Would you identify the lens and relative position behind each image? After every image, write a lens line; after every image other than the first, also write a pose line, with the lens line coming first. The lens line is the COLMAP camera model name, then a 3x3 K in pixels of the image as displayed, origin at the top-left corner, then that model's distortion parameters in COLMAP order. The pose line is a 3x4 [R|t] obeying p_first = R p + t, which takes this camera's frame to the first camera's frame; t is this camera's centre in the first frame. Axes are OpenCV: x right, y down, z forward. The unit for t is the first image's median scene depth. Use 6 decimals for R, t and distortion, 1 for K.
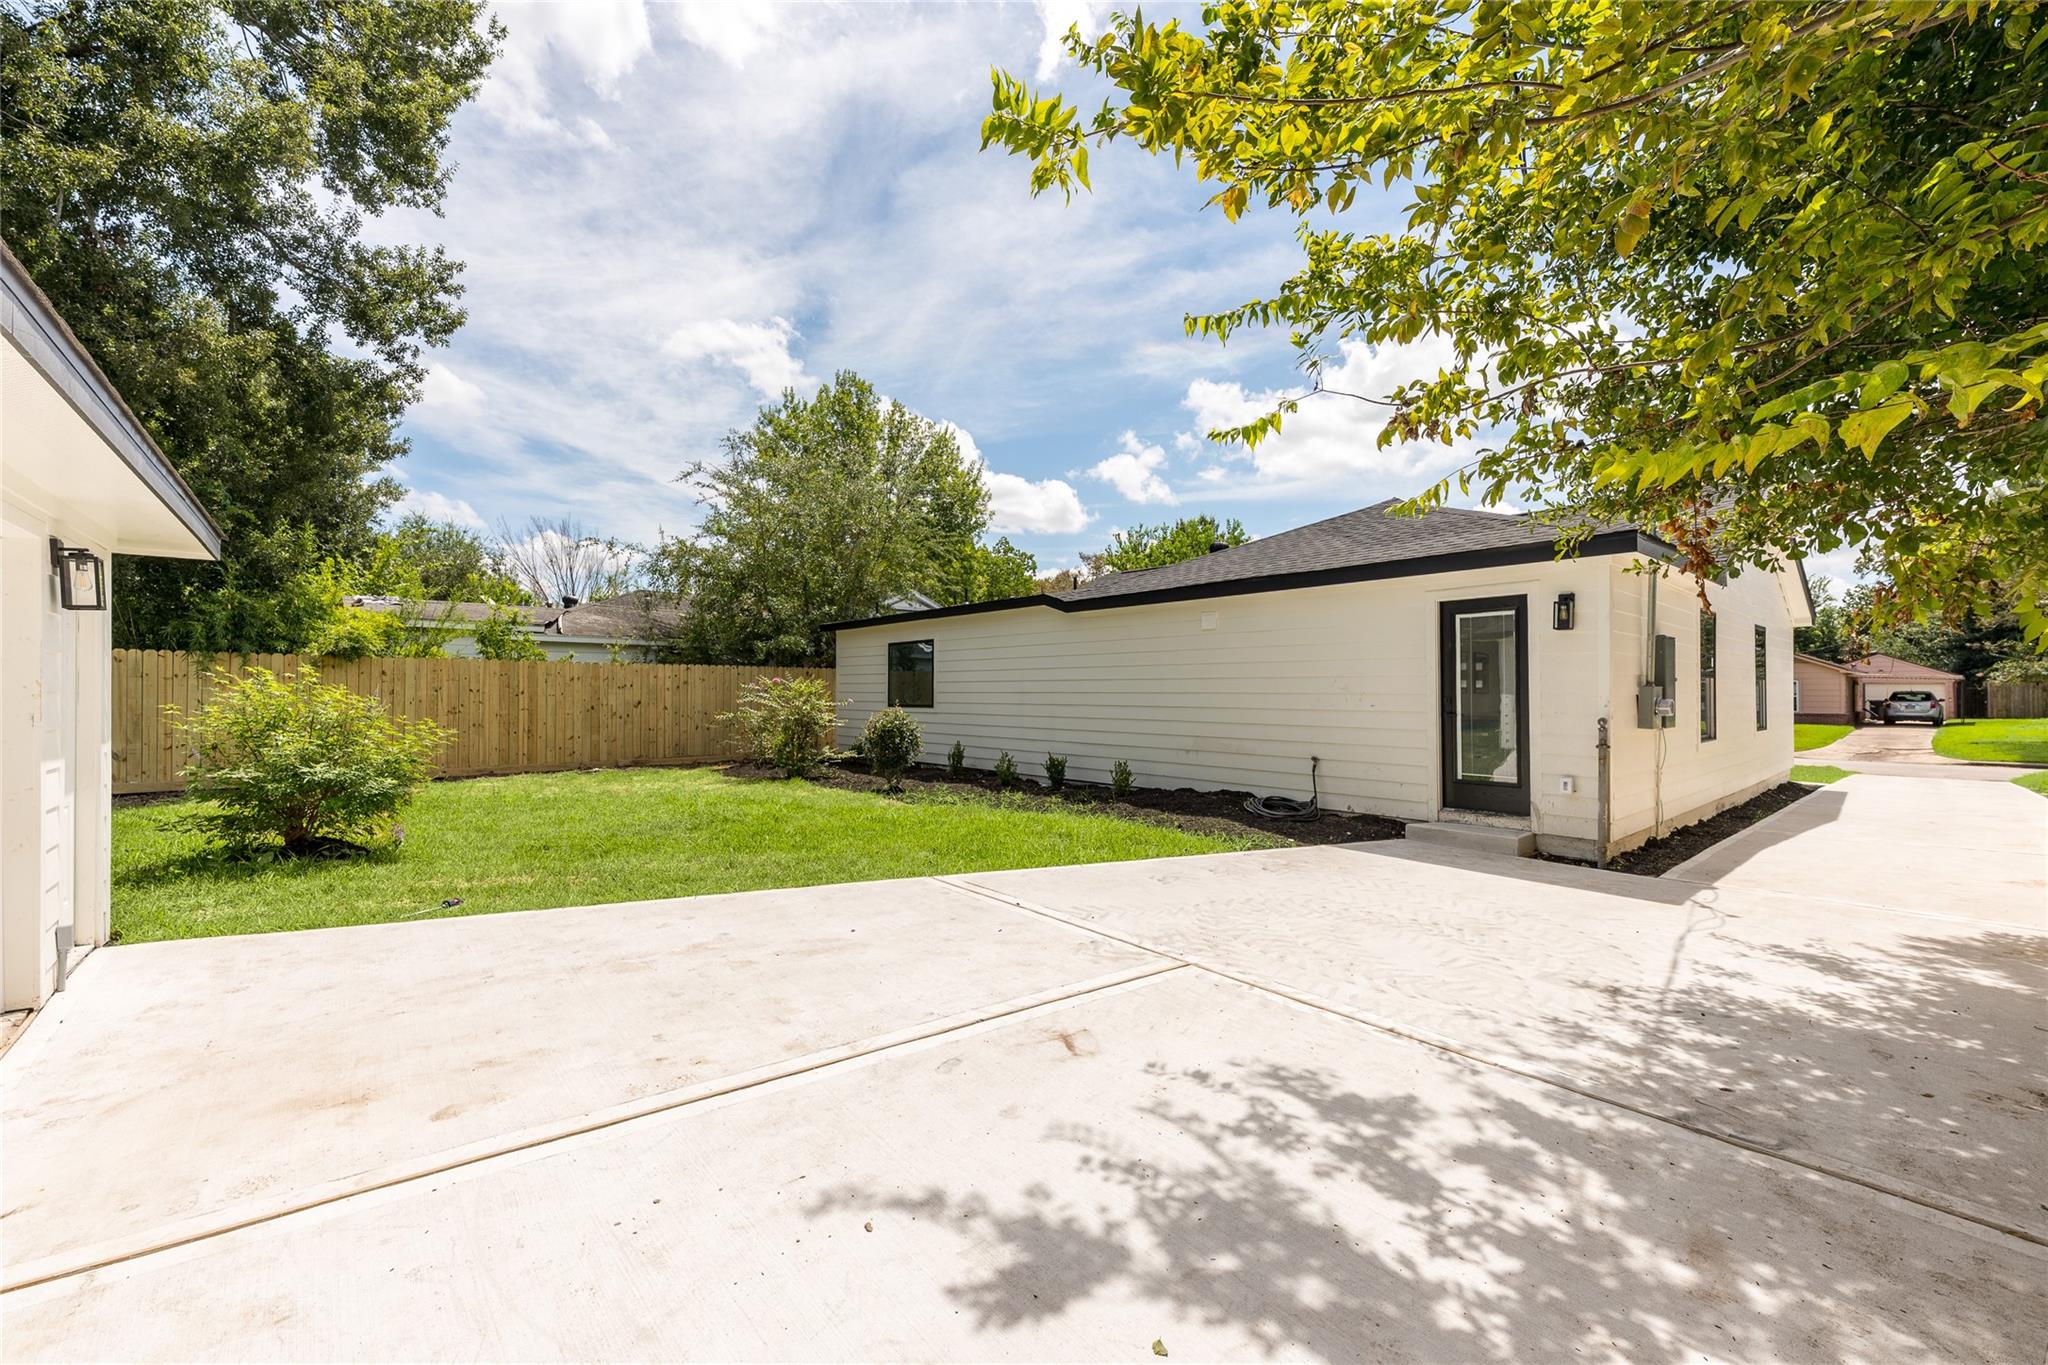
lens RADIAL K [[810.8, 0, 1020.0], [0, 810.8, 685.3], [0, 0, 1]] dist [0.001082, 0.000519]
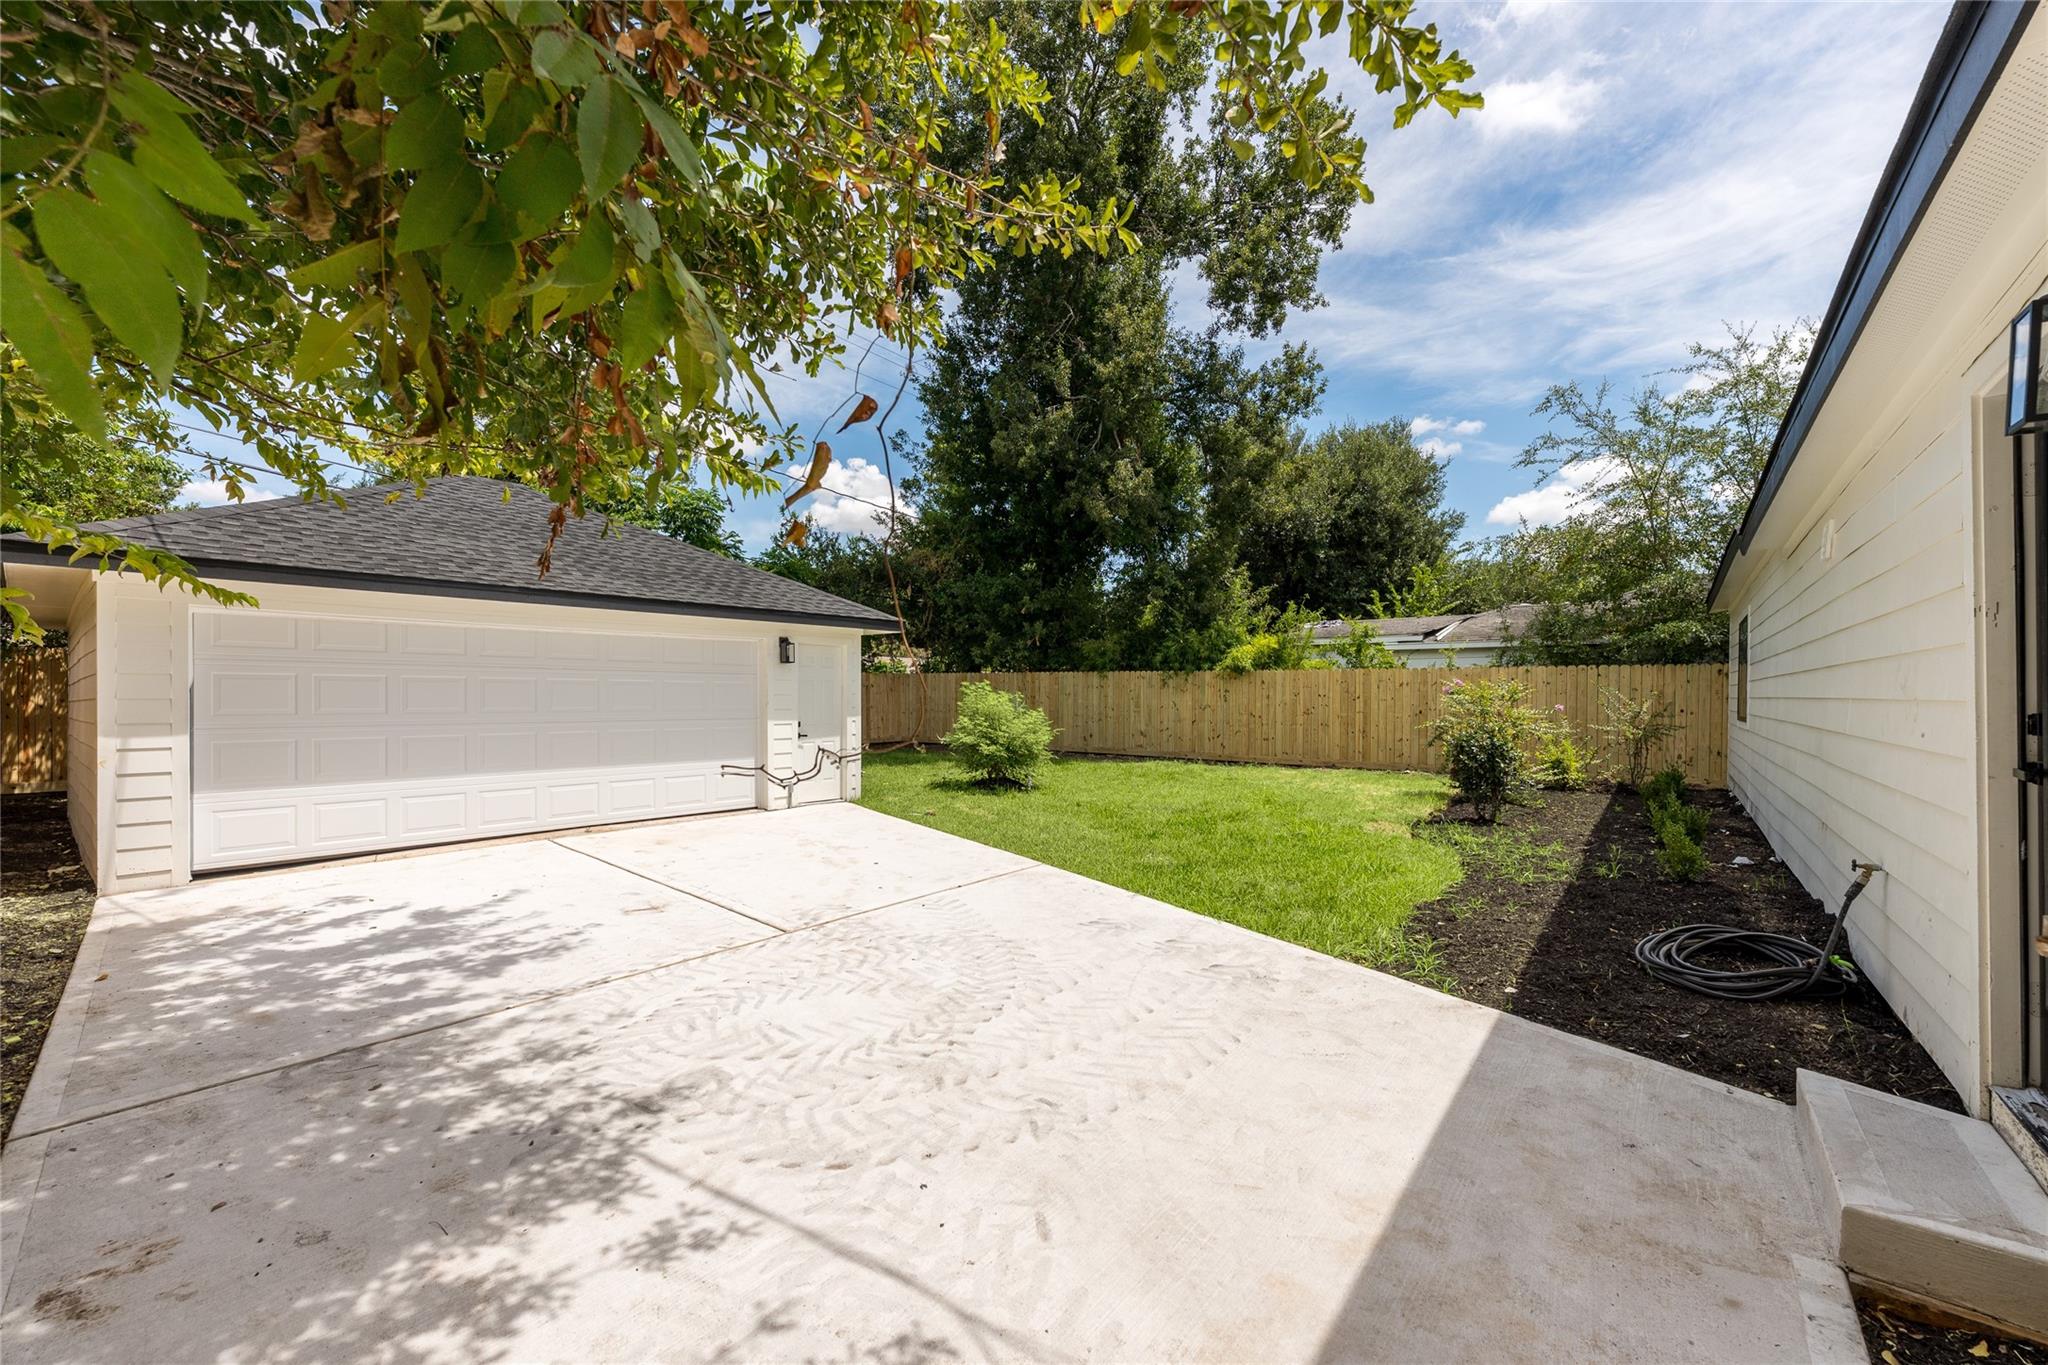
lens RADIAL K [[810.8, 0, 1019.2], [0, 810.8, 691.5], [0, 0, 1]] dist [0.001082, 0.000519]
pose [[0.194222, -0.005798, -0.980941, 1.740931], [0.006079, 0.999970, -0.004707, 0.015769], [0.980939, -0.005049, 0.194251, 1.374883]]
